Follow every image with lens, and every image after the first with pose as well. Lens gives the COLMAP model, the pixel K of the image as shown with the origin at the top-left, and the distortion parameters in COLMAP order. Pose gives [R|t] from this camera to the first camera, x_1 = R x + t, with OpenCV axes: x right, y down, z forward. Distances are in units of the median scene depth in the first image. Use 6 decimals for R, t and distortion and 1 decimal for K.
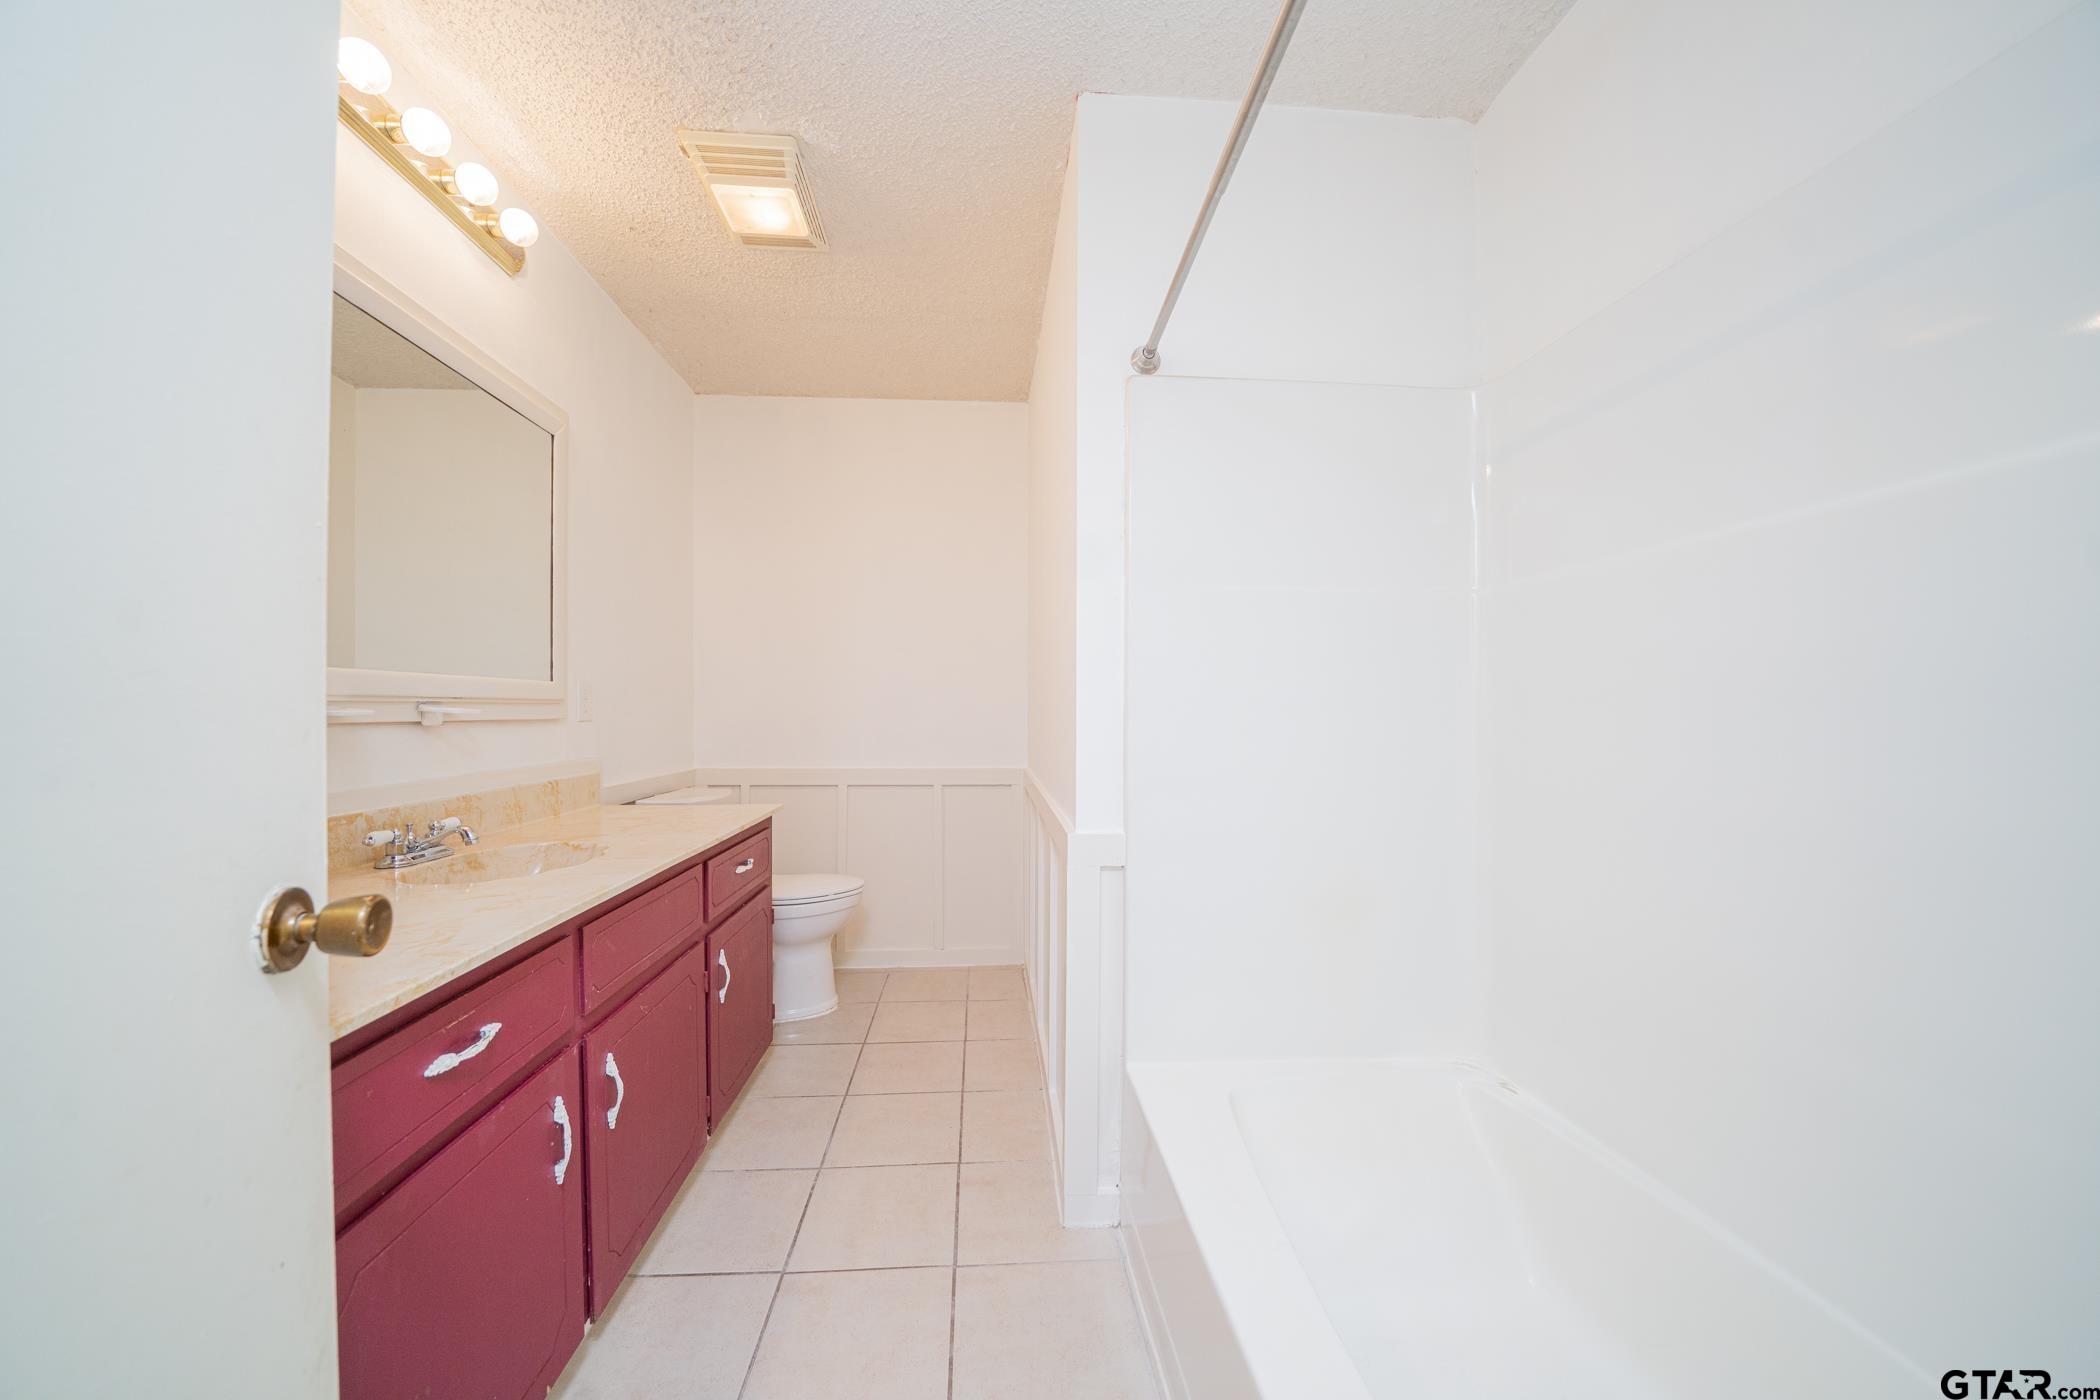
lens RADIAL K [[710.1, 0, 1044.7], [0, 710.1, 708.9], [0, 0, 1]] dist [-0.000429, -0.000010]
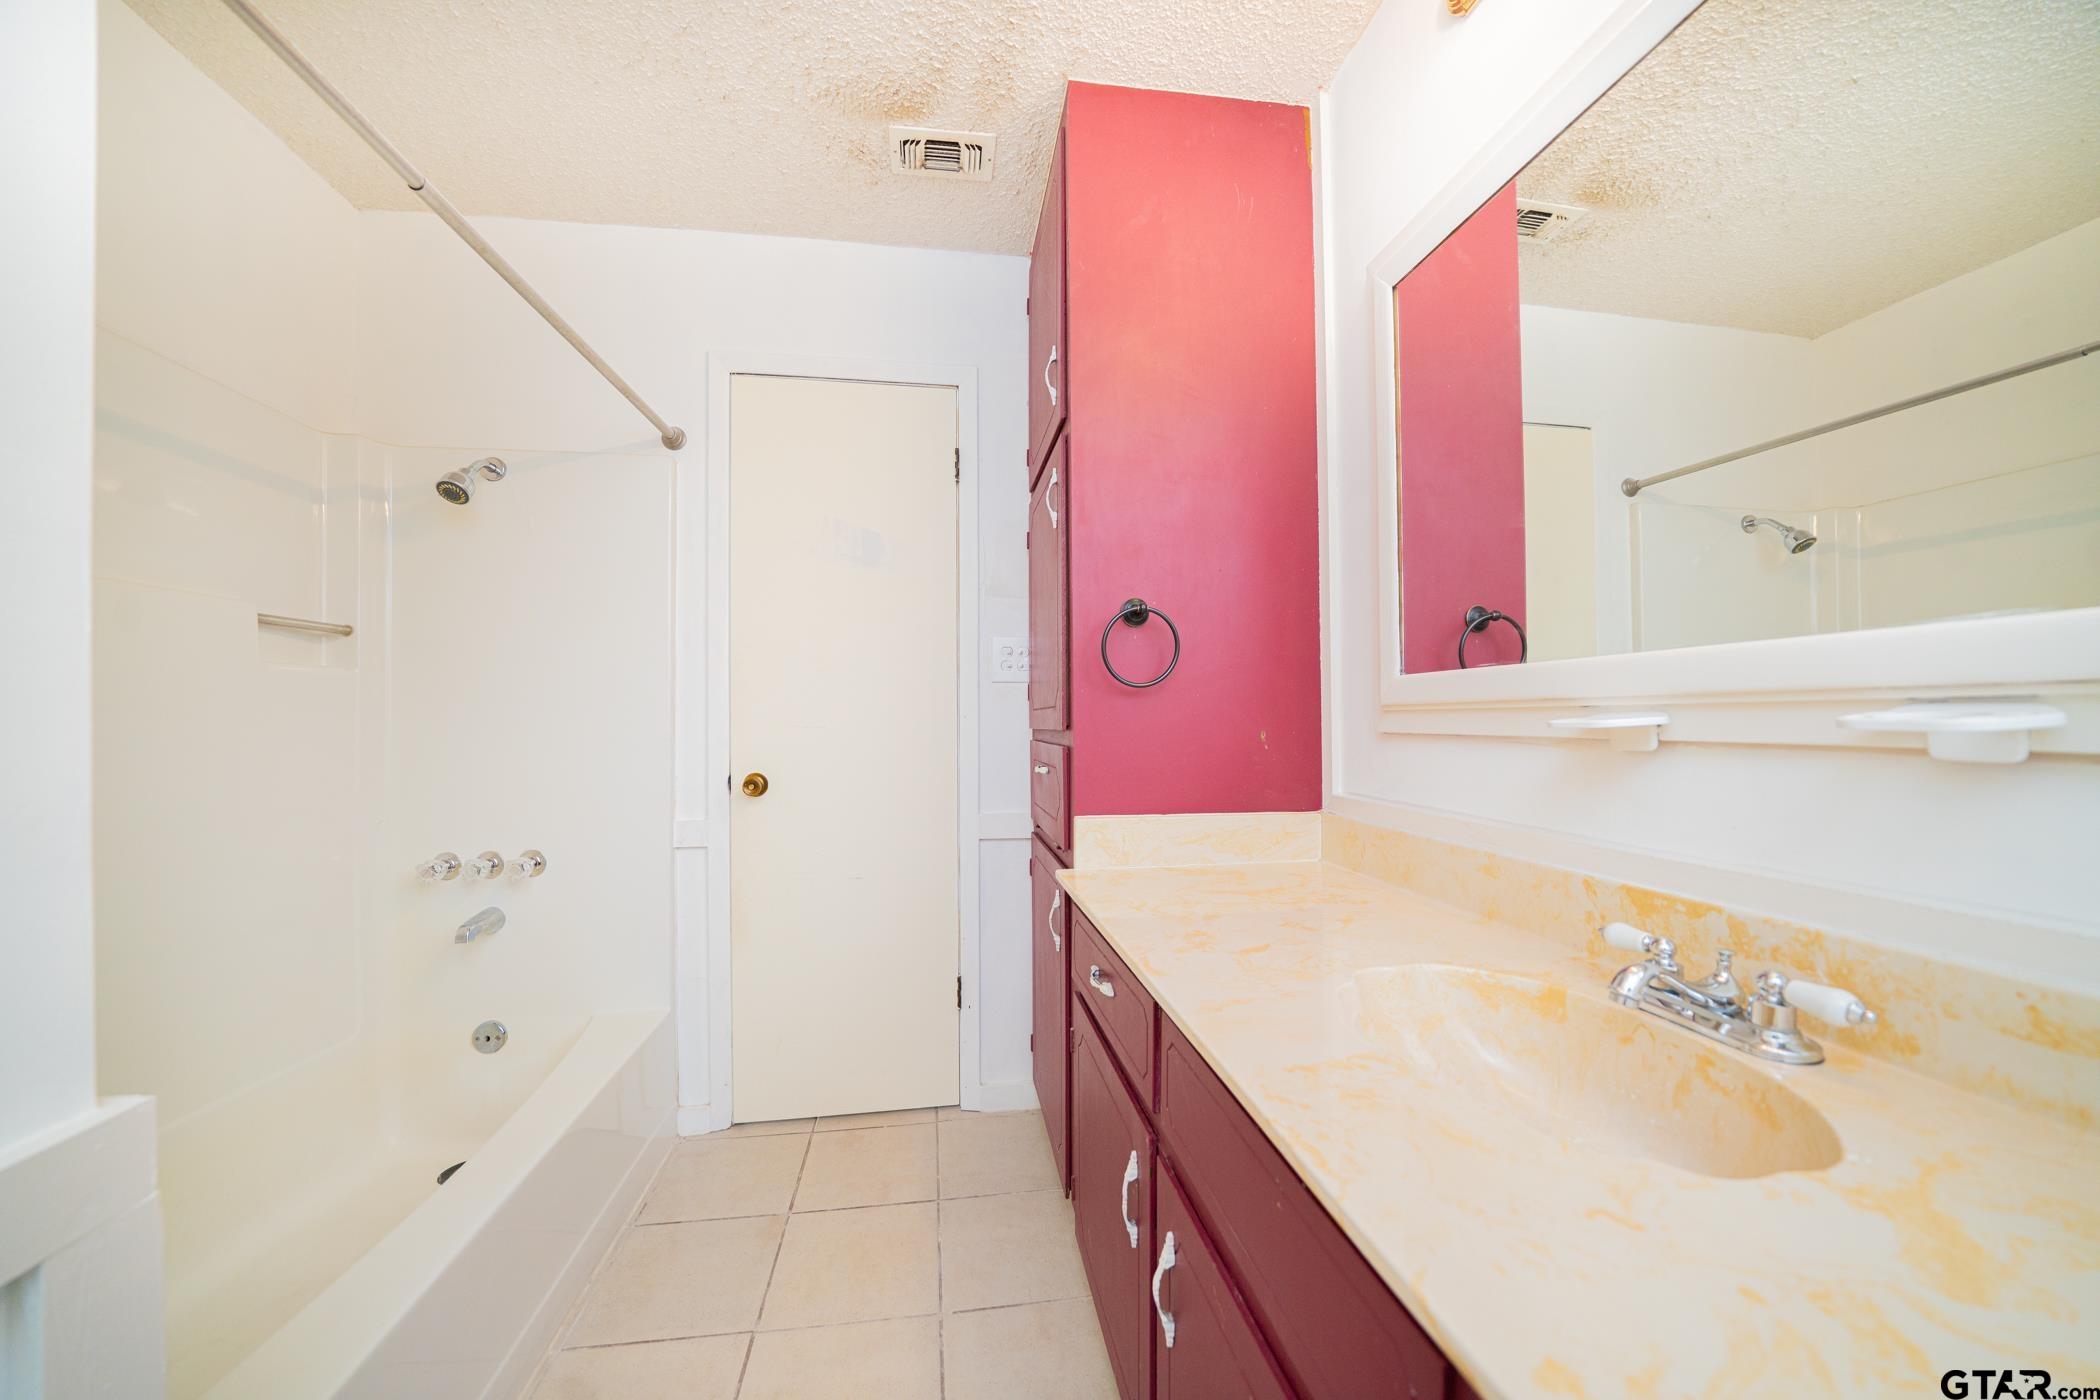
lens RADIAL K [[710.1, 0, 1041.5], [0, 710.1, 709.8], [0, 0, 1]] dist [-0.000429, -0.000010]
pose [[-0.997839, -0.001061, -0.065696, -0.372695], [-0.000382, 0.999946, -0.010353, -0.000413], [0.065703, -0.010306, -0.997786, 1.401625]]
